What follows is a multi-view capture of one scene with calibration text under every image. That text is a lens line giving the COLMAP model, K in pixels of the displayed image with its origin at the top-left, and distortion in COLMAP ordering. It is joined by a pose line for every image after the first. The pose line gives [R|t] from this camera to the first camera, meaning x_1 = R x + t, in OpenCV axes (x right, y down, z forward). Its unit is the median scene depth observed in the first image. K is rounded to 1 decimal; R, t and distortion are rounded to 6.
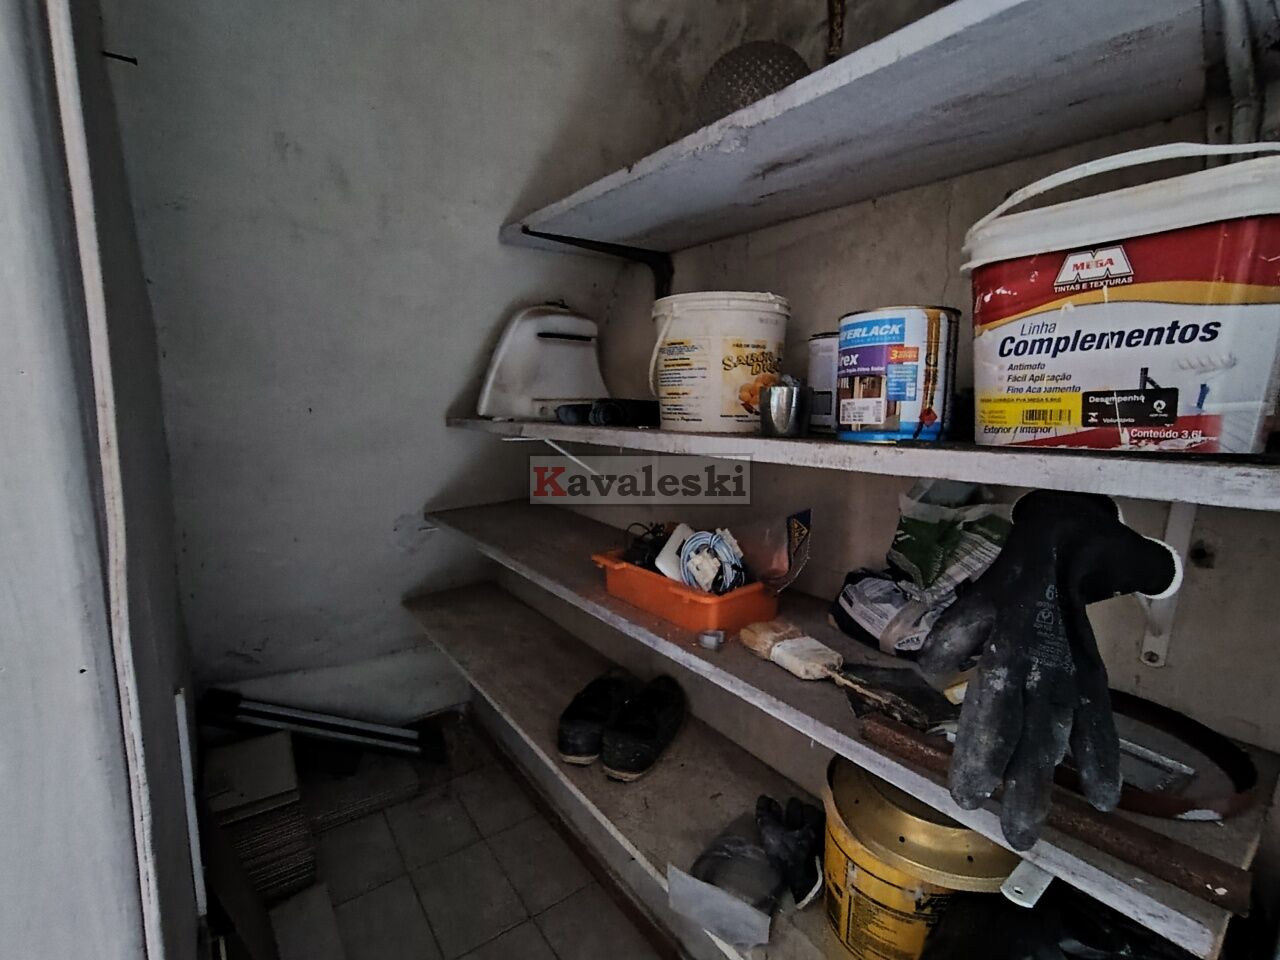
lens RADIAL K [[585.3, 0, 645.7], [0, 585.3, 483.9], [0, 0, 1]] dist [-0.006084, 0.003502]
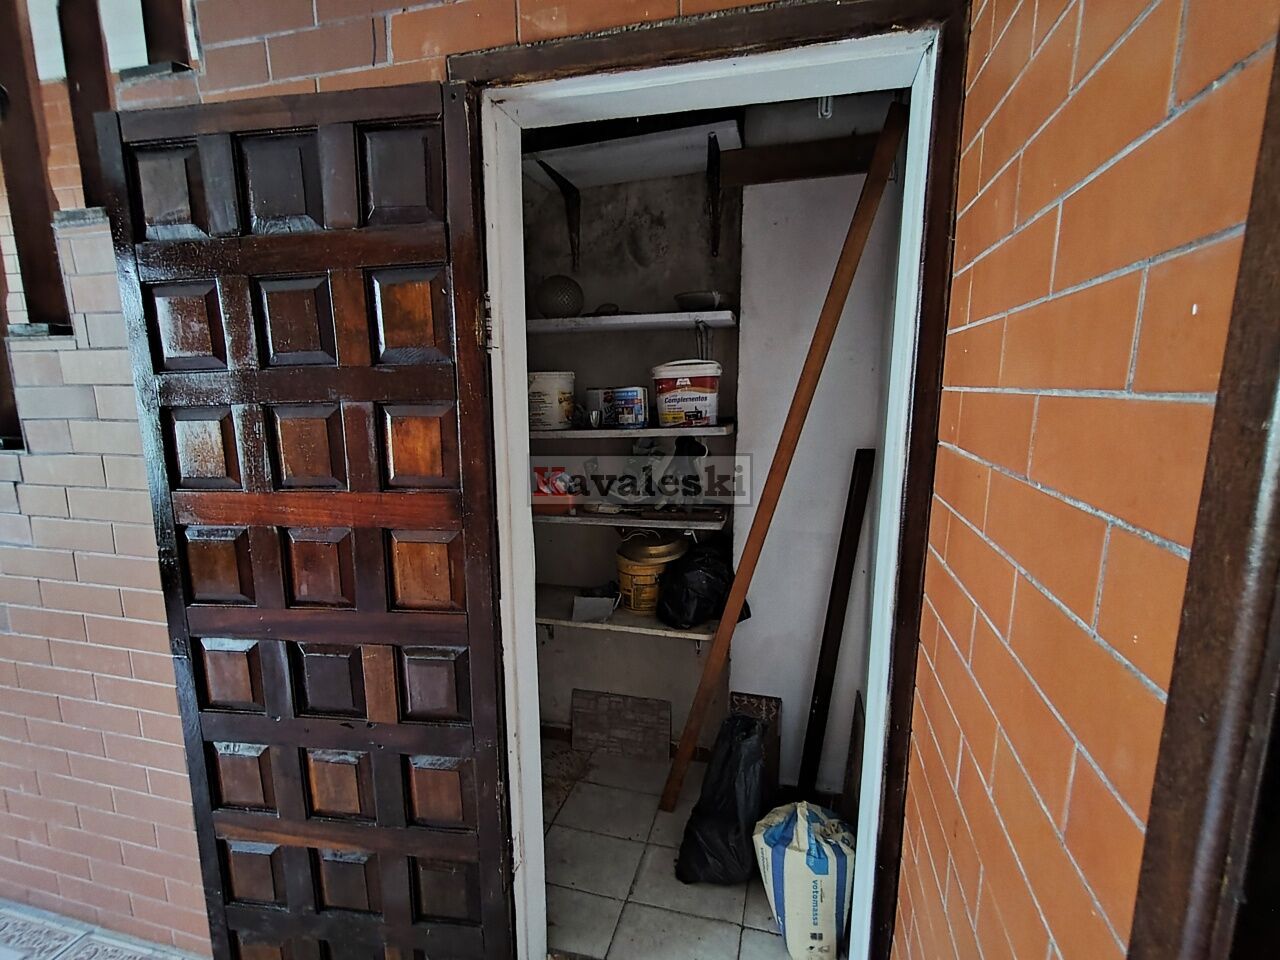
lens RADIAL K [[585.3, 0, 643.5], [0, 585.3, 482.3], [0, 0, 1]] dist [-0.006084, 0.003502]
pose [[0.789204, -0.112109, 0.603811, -1.590413], [0.114766, 0.992799, 0.034329, 0.125099], [-0.603312, 0.042204, 0.796388, -1.640745]]
